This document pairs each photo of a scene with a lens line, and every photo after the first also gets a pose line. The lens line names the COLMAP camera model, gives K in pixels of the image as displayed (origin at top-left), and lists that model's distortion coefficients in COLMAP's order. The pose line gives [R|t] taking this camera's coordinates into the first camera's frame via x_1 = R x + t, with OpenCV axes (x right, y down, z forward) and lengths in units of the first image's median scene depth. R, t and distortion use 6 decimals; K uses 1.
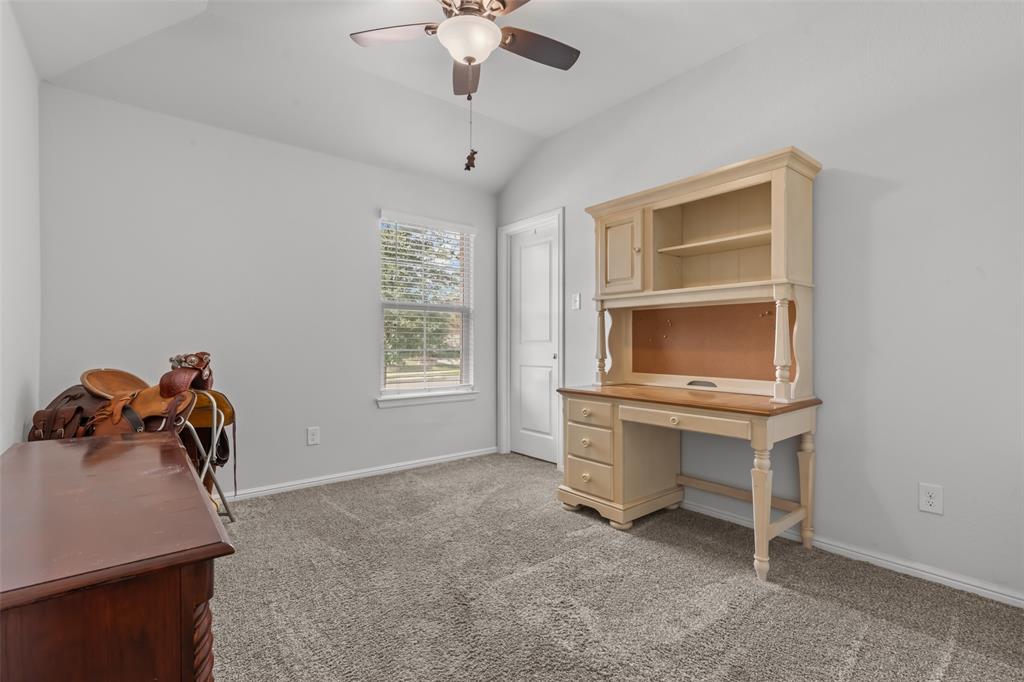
lens RADIAL K [[470.6, 0, 506.4], [0, 470.6, 345.1], [0, 0, 1]] dist [-0.006015, -0.000050]
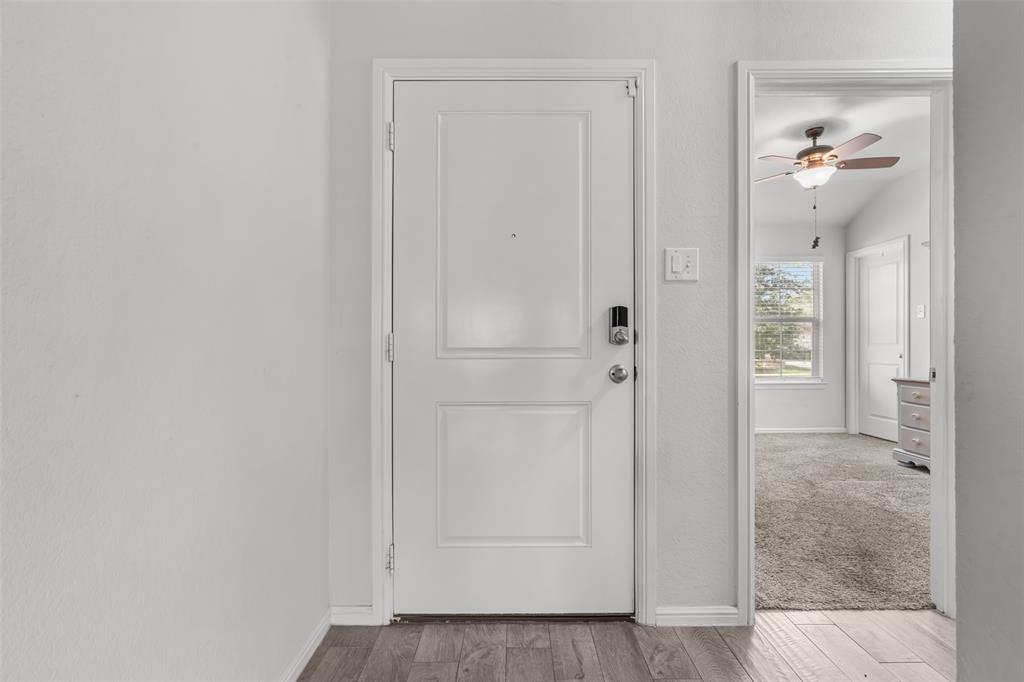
lens RADIAL K [[470.6, 0, 506.4], [0, 470.6, 345.1], [0, 0, 1]] dist [-0.006015, -0.000050]
pose [[0.777986, -0.000814, -0.628281, 0.070050], [-0.000503, 0.999998, -0.001918, -0.001707], [0.628281, 0.001808, 0.777984, -0.606754]]
